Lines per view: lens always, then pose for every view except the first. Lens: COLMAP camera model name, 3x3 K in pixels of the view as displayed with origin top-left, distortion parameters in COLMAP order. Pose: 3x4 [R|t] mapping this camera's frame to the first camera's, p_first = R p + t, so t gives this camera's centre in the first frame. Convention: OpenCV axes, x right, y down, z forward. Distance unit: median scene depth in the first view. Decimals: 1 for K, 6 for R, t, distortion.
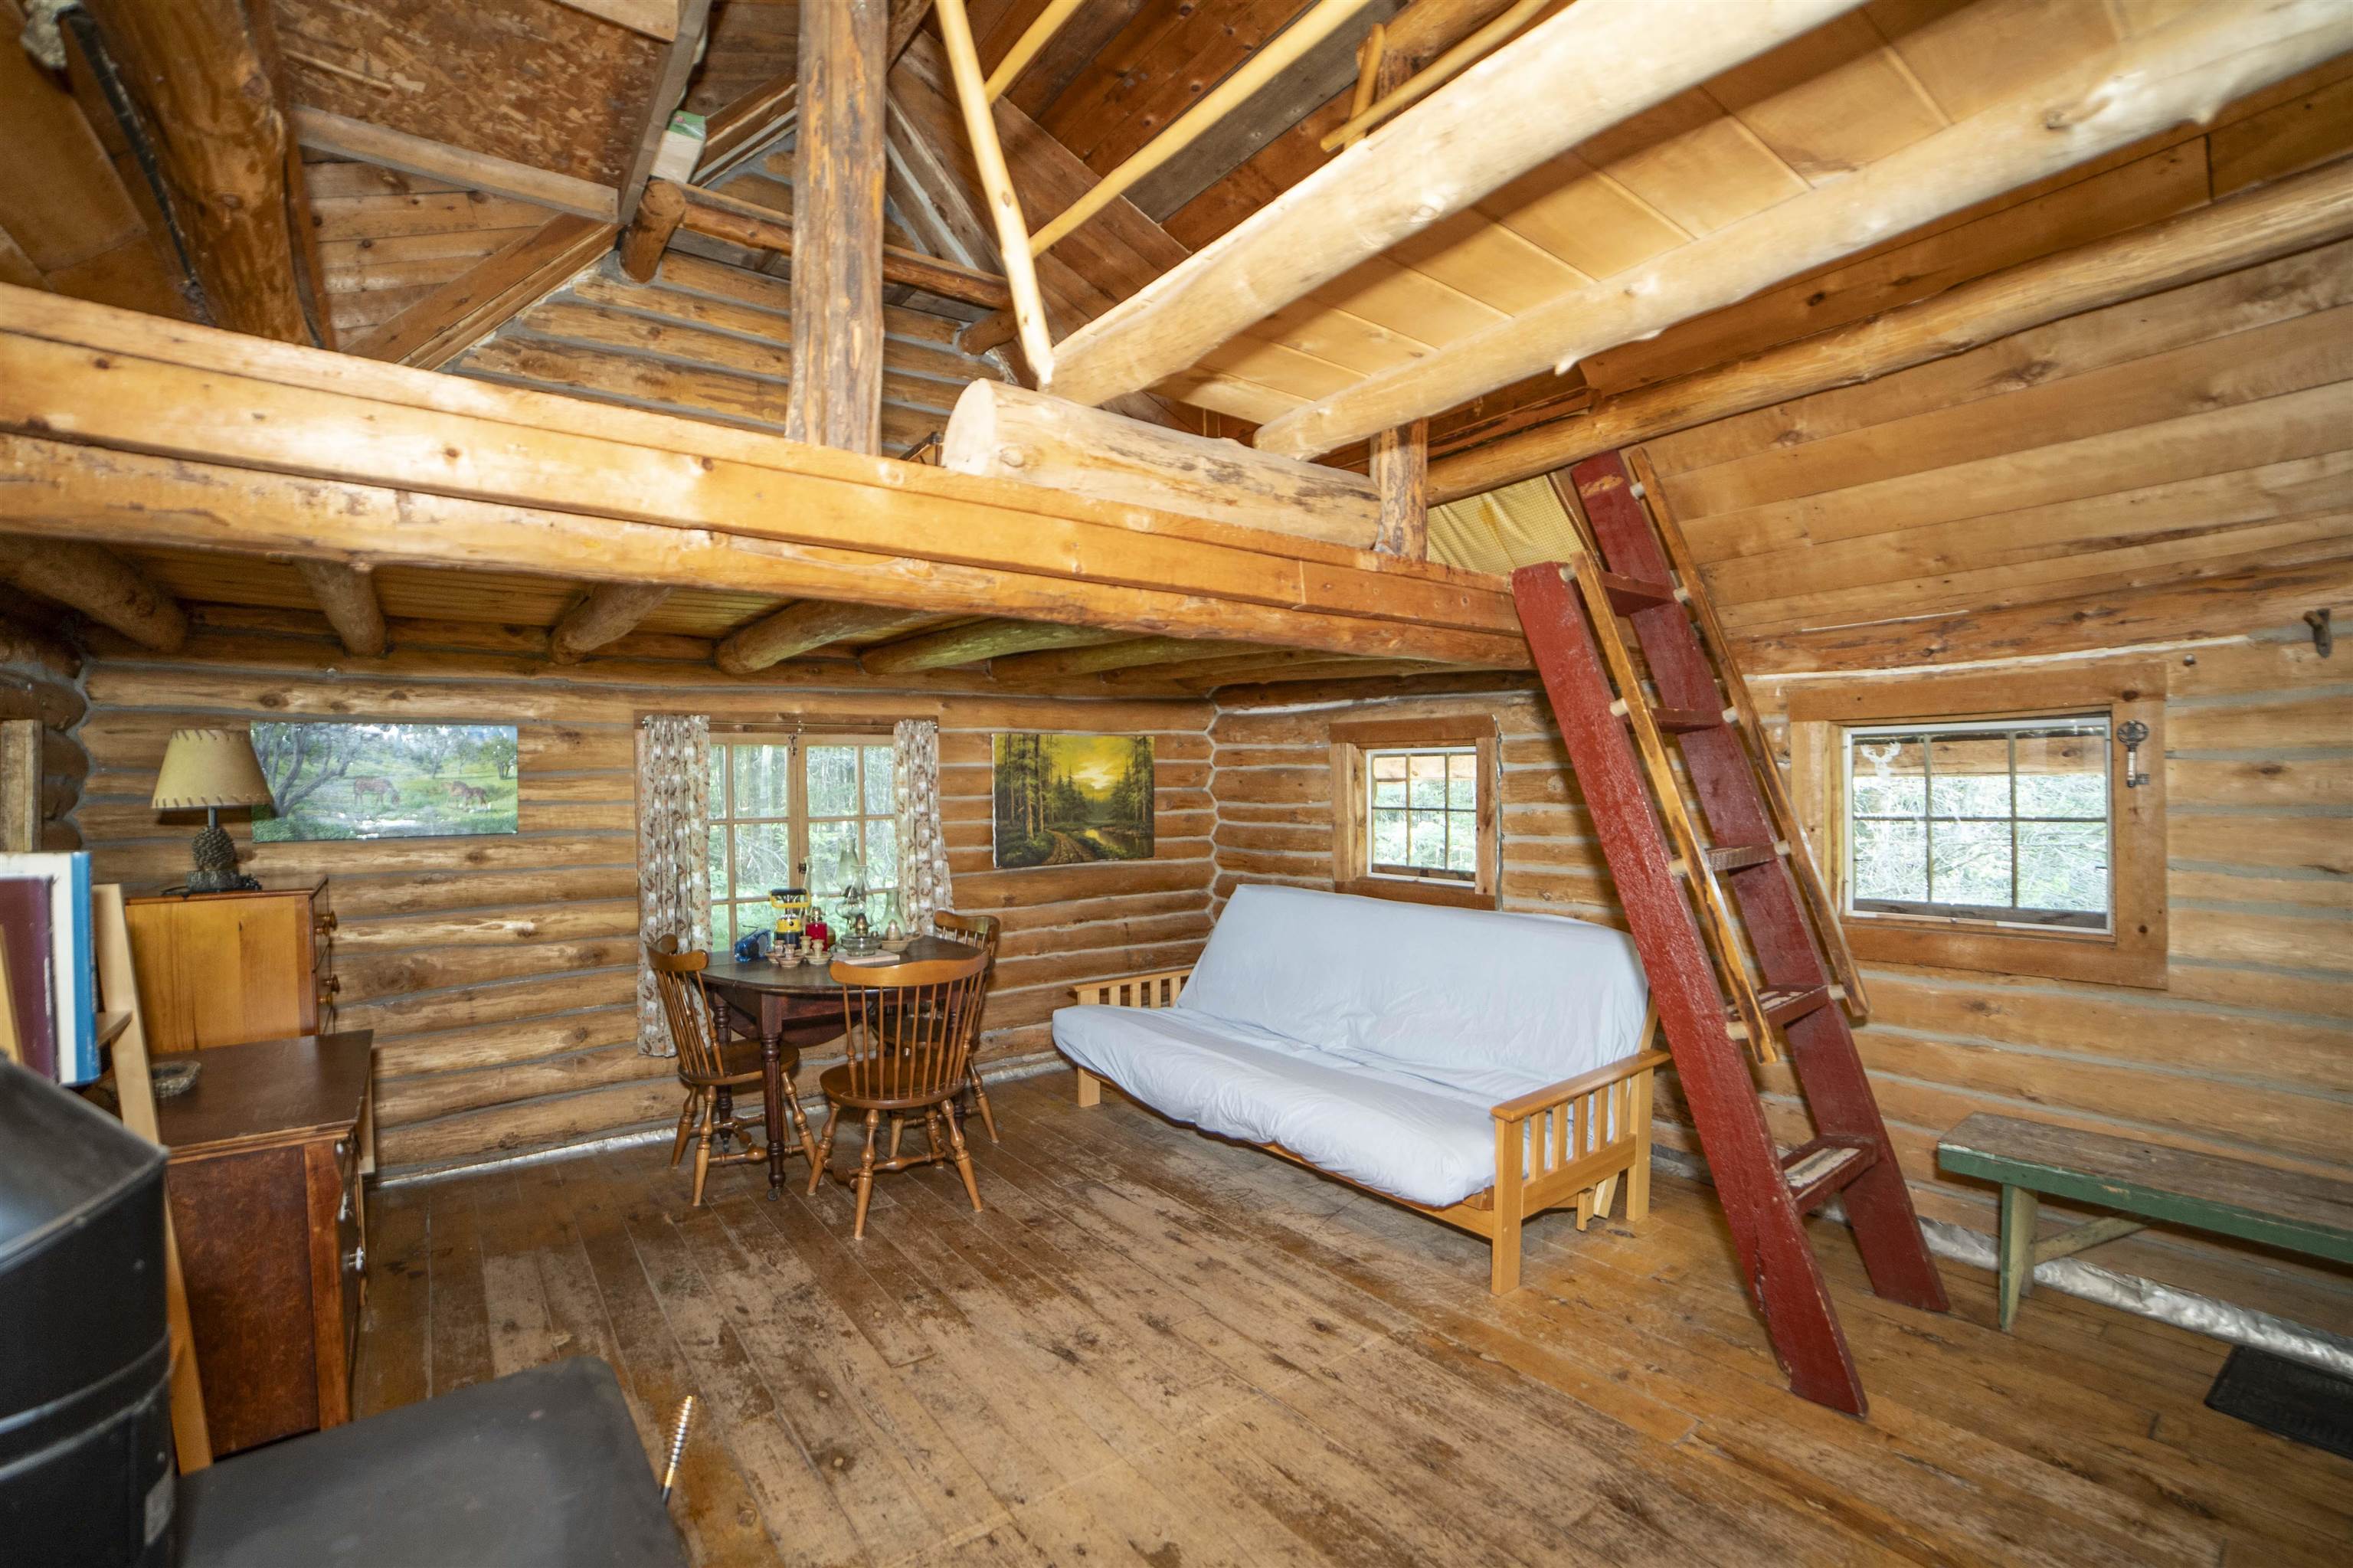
lens RADIAL K [[1022.8, 0, 1135.6], [0, 1022.8, 798.5], [0, 0, 1]] dist [-0.120099, 0.049007]
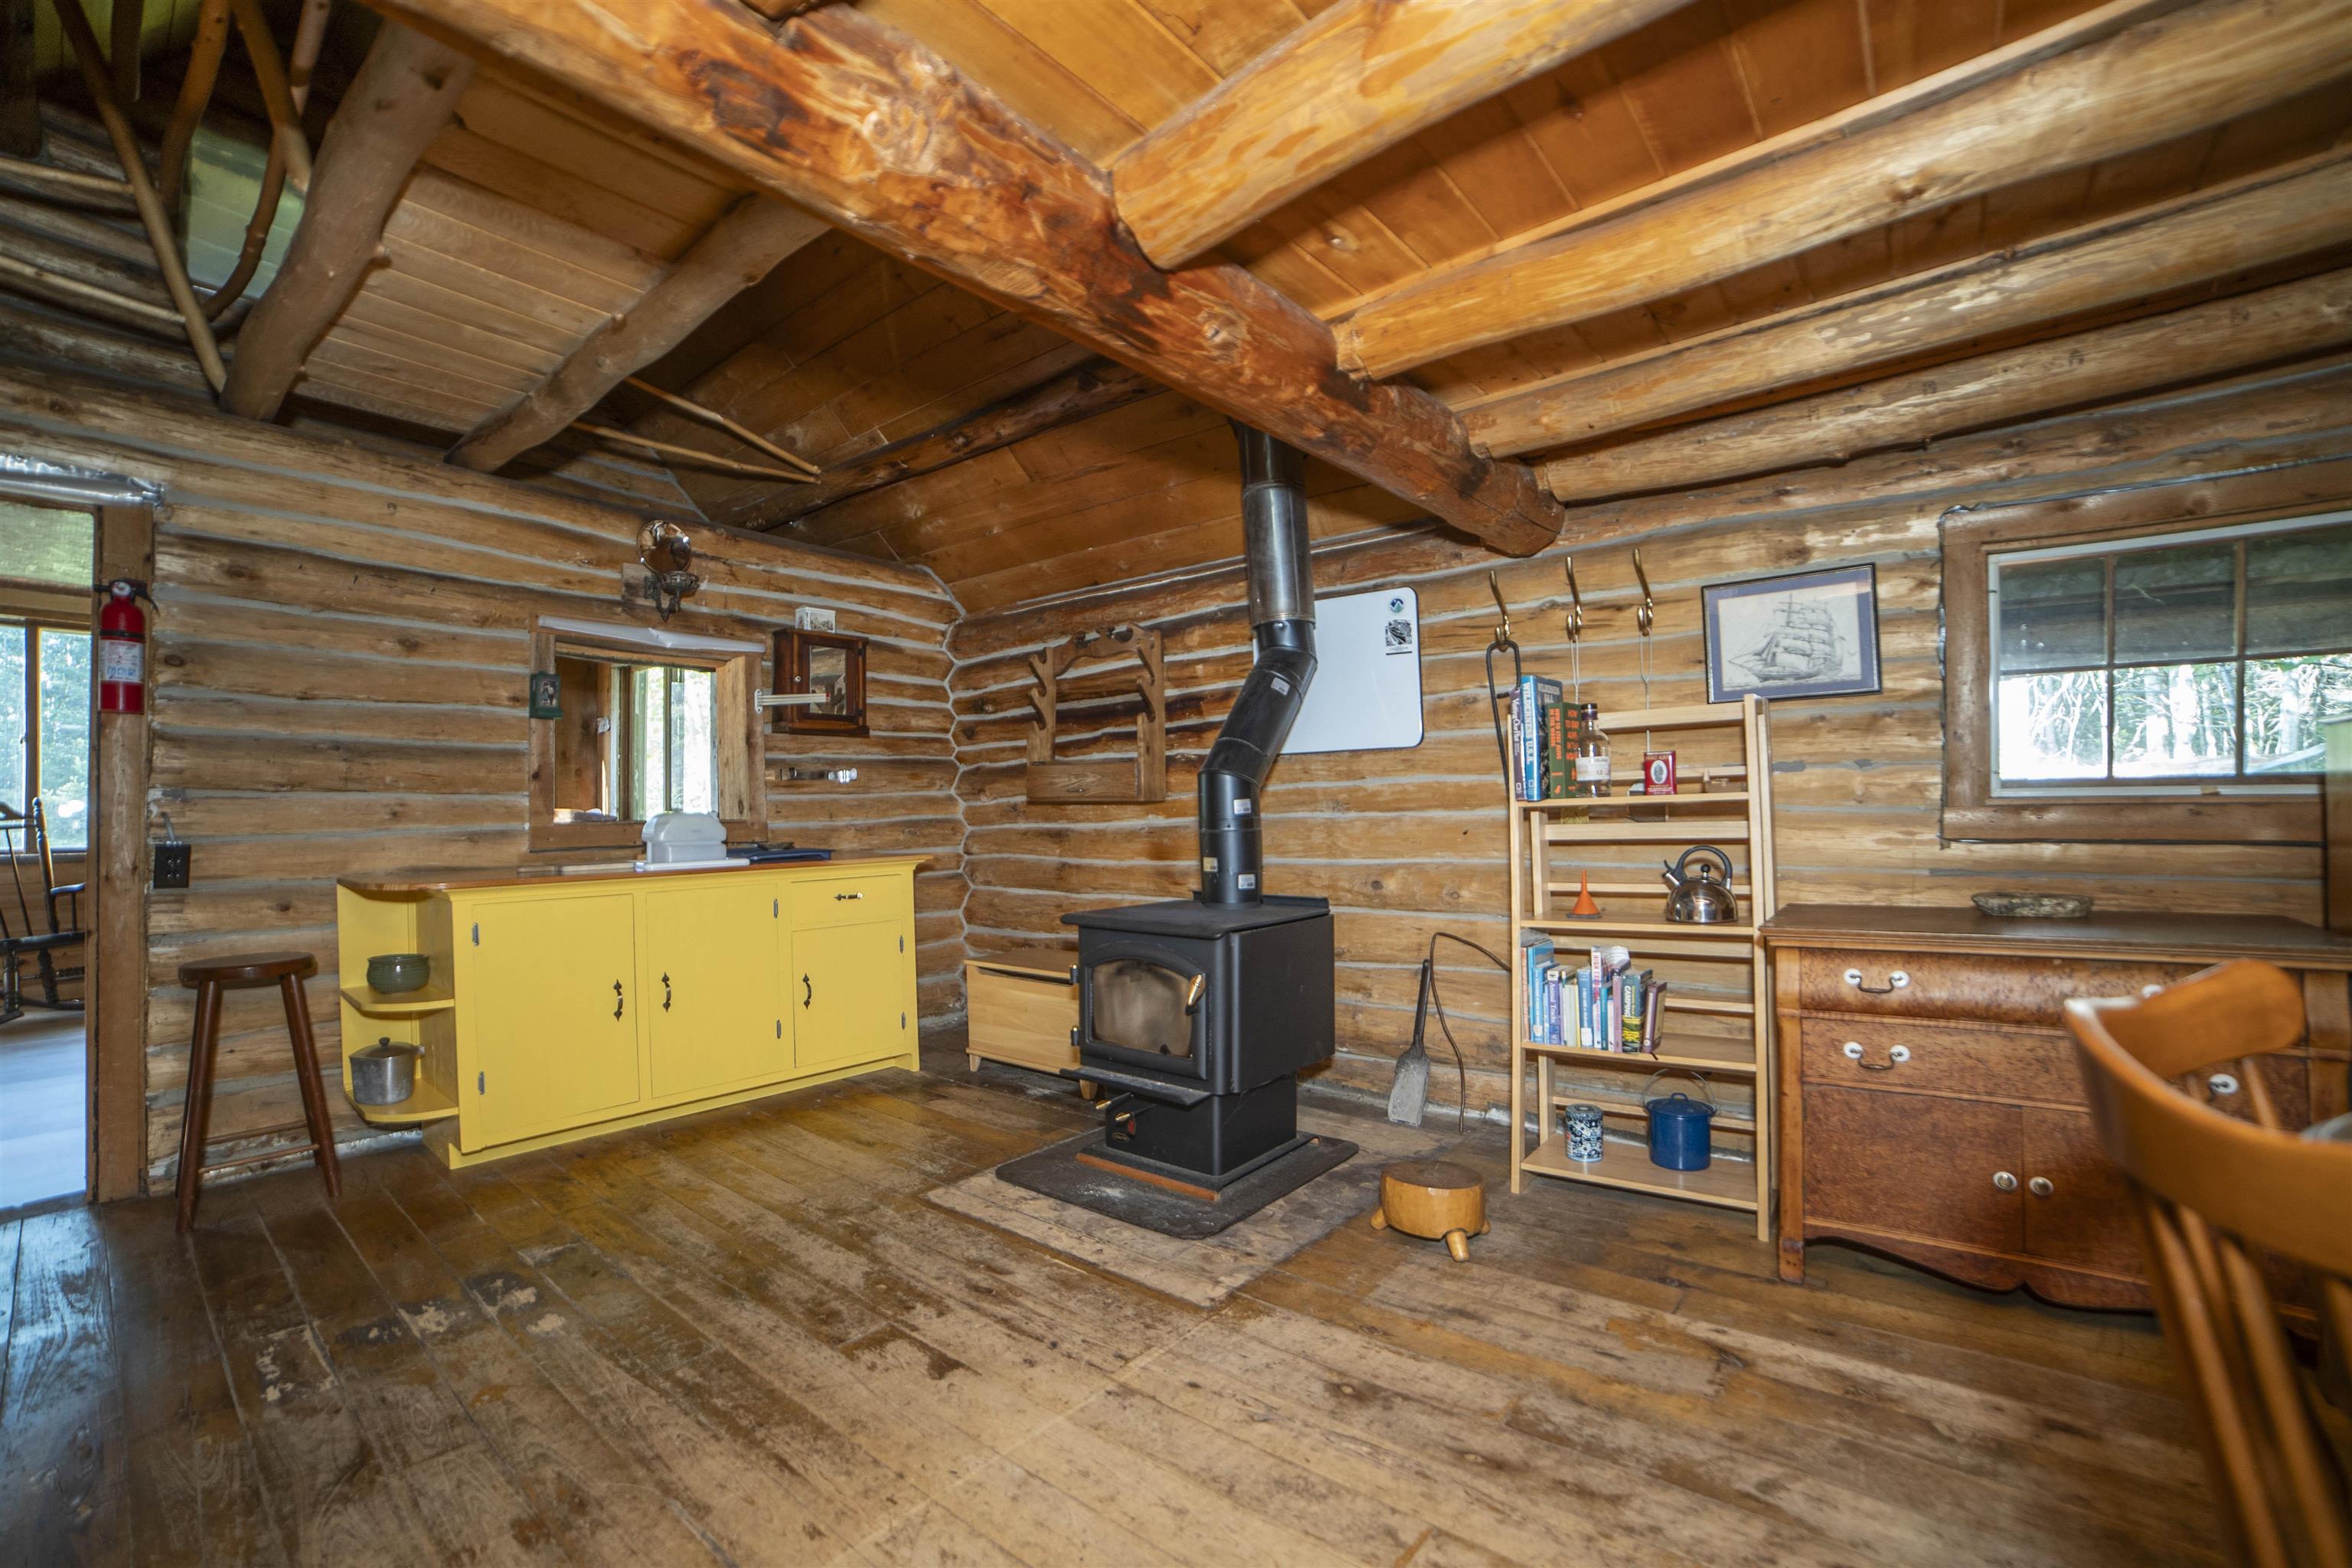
lens RADIAL K [[998.0, 0, 1150.1], [0, 998.0, 801.7], [0, 0, 1]] dist [-0.113074, 0.040675]
pose [[-0.969874, 0.027966, -0.241998, 0.020869], [0.024859, 0.999565, 0.015883, 0.085629], [0.242337, 0.009389, -0.970147, 0.901868]]
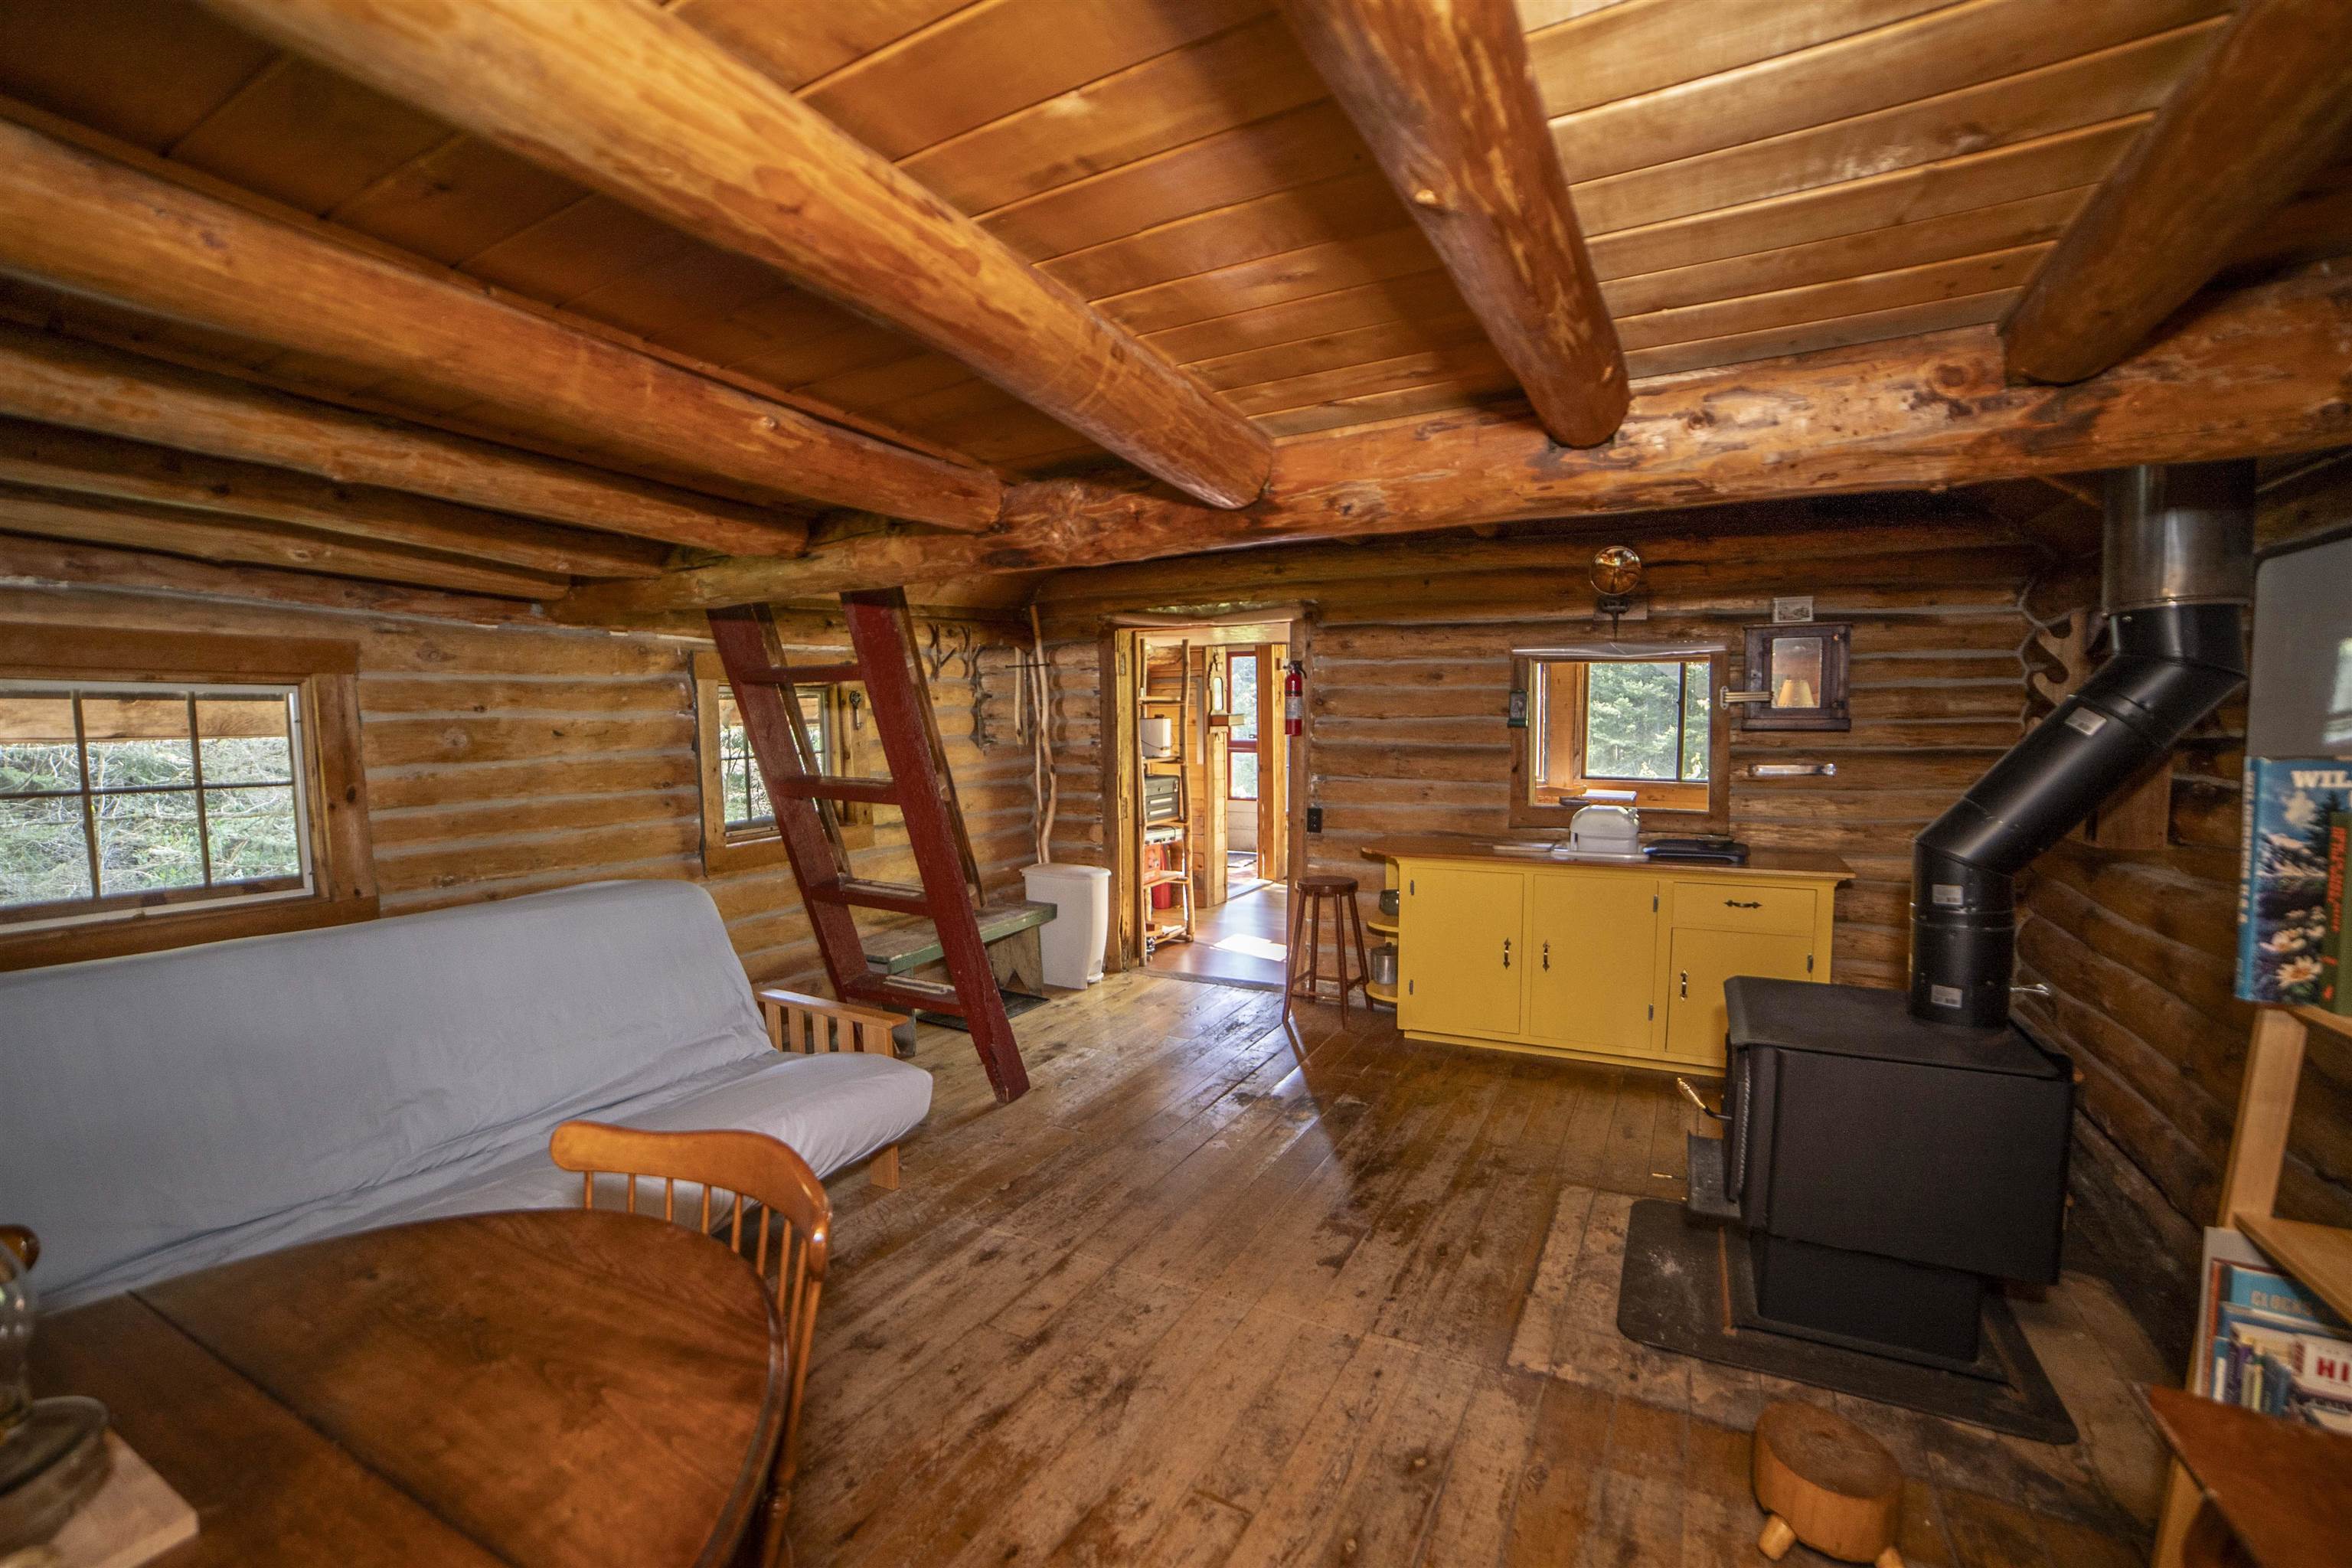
lens RADIAL K [[1002.4, 0, 1161.1], [0, 1002.4, 800.0], [0, 0, 1]] dist [-0.114723, 0.045471]
pose [[-0.426048, -0.056447, 0.902938, -0.501324], [0.036083, 0.996197, 0.079303, -0.005187], [-0.903981, 0.066367, -0.422391, 0.801875]]
